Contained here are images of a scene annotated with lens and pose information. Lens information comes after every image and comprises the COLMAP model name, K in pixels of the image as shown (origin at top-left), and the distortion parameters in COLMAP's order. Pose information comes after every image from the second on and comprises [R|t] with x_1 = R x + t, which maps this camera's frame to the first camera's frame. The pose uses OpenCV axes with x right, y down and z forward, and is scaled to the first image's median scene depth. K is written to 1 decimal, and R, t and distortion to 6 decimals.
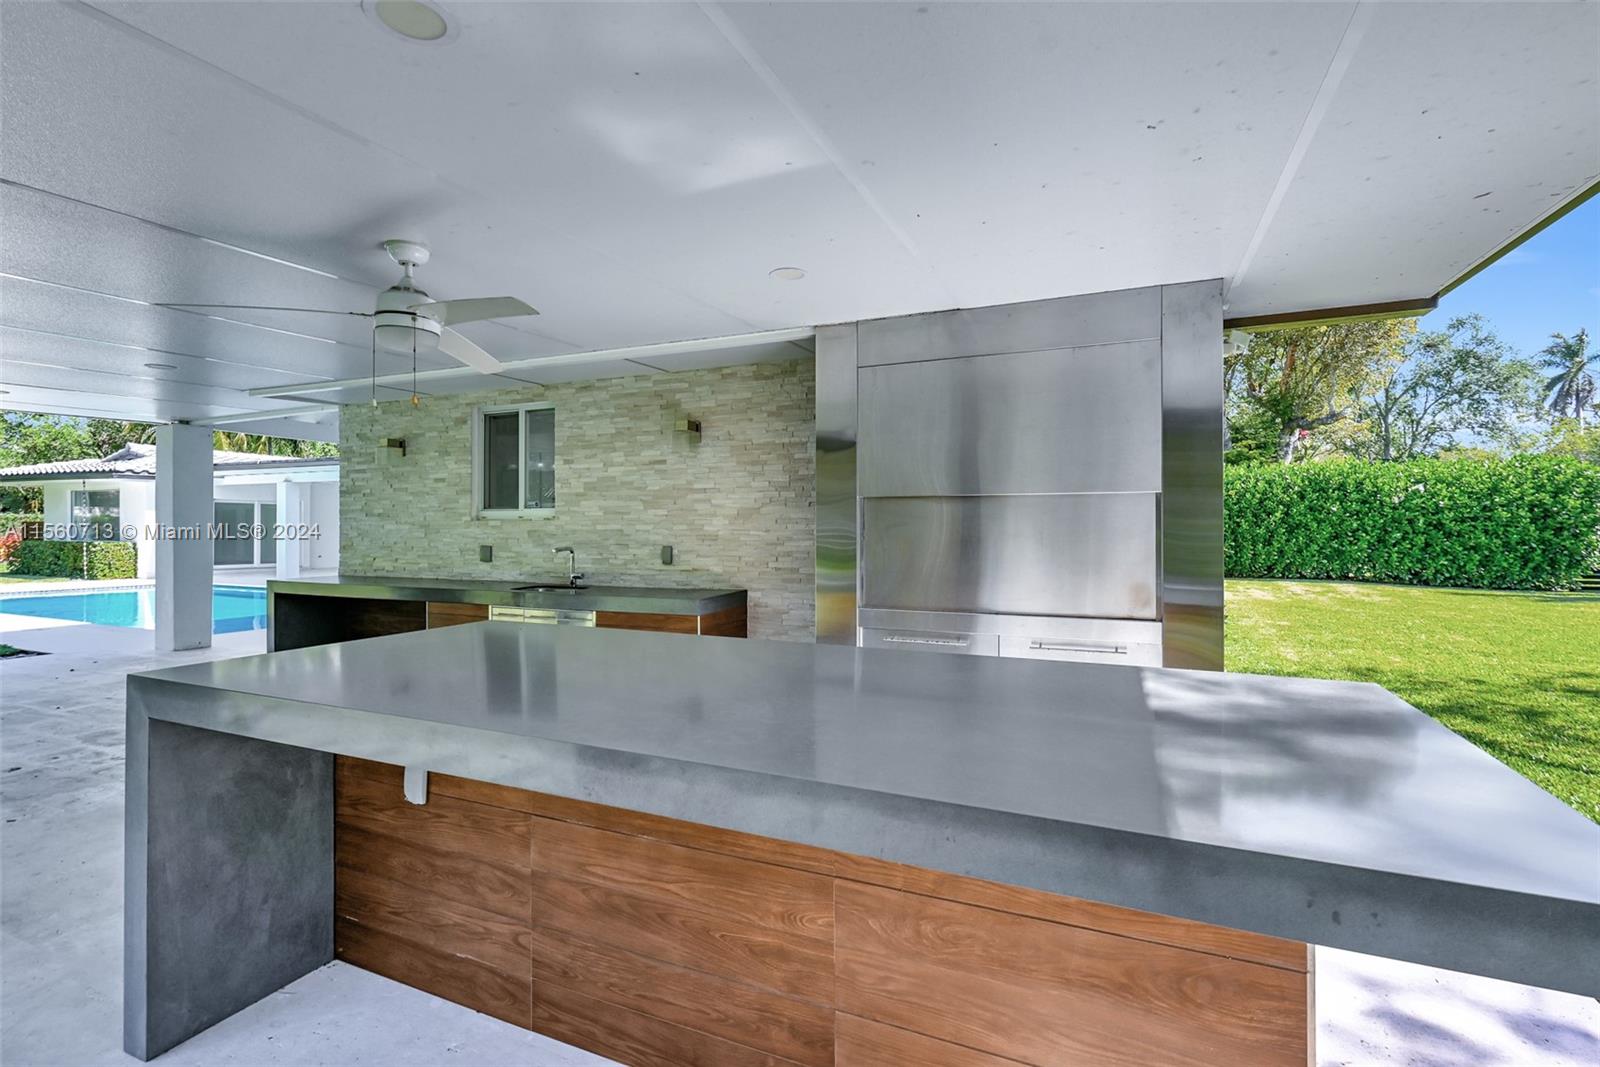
lens RADIAL K [[747.1, 0, 801.8], [0, 747.1, 526.8], [0, 0, 1]] dist [0.008751, 0.001619]
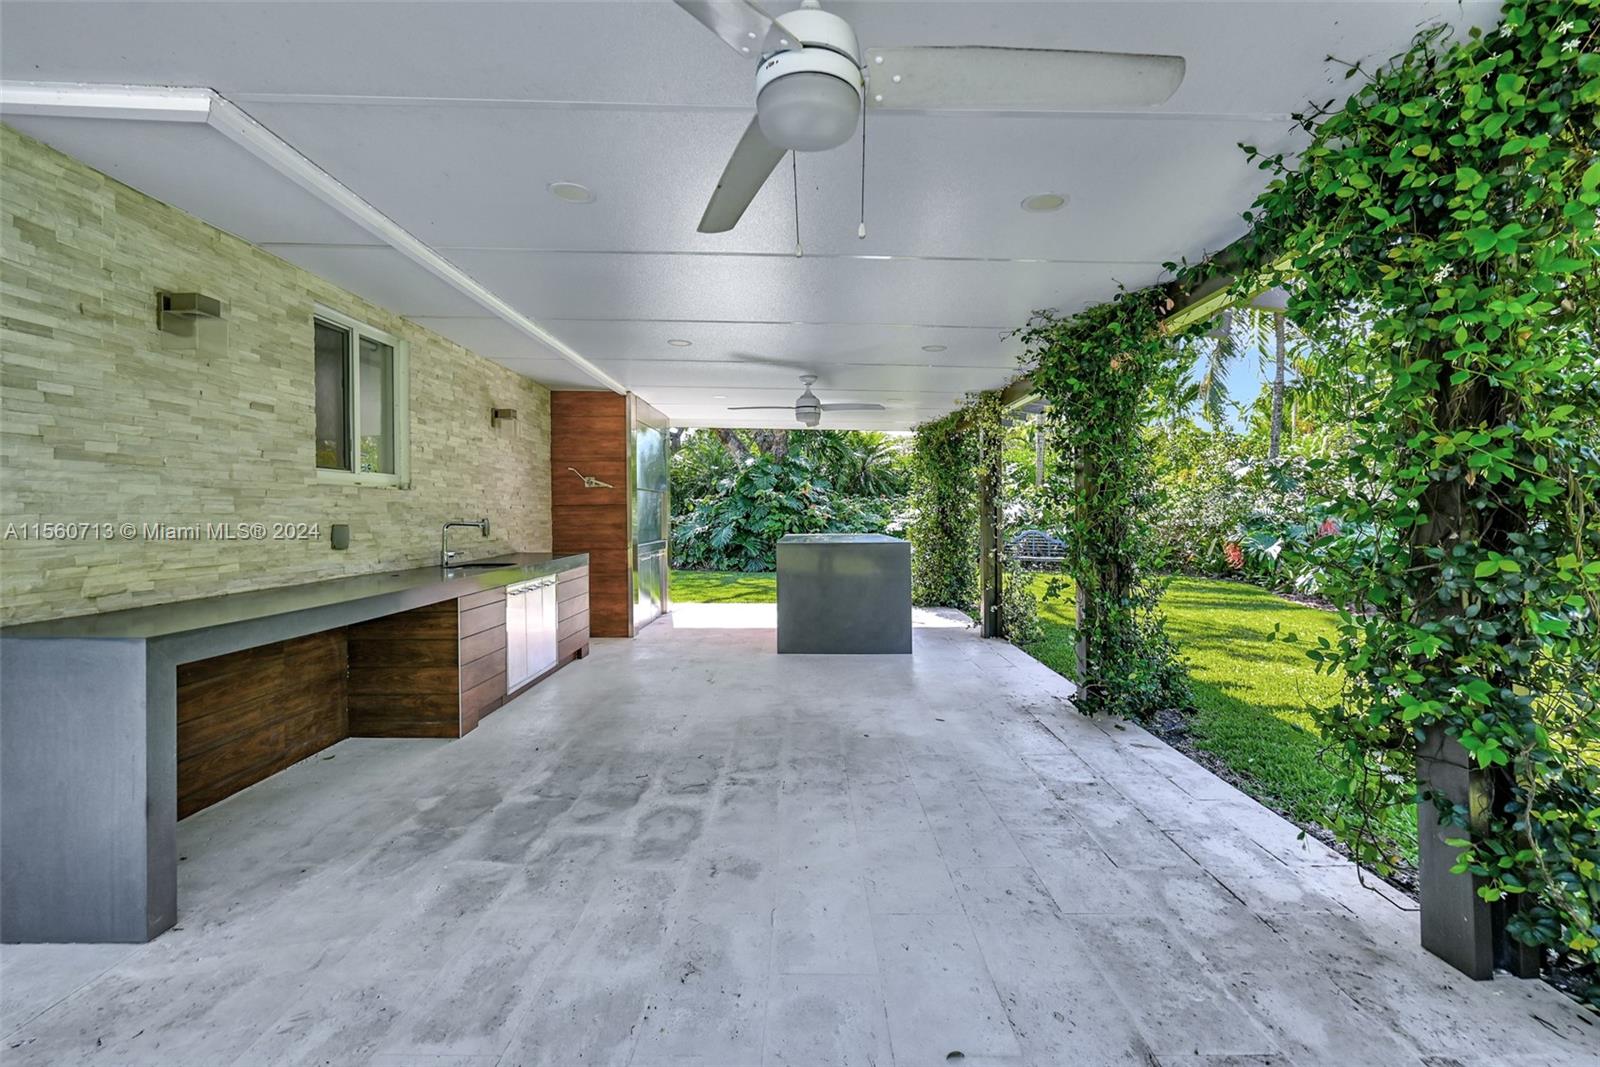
lens RADIAL K [[747.1, 0, 803.6], [0, 747.1, 525.0], [0, 0, 1]] dist [0.008751, 0.001619]
pose [[-0.417738, -0.012171, 0.908486, -1.147313], [0.005236, 0.999861, 0.015802, 0.016649], [-0.908553, 0.011358, -0.417616, 0.877732]]
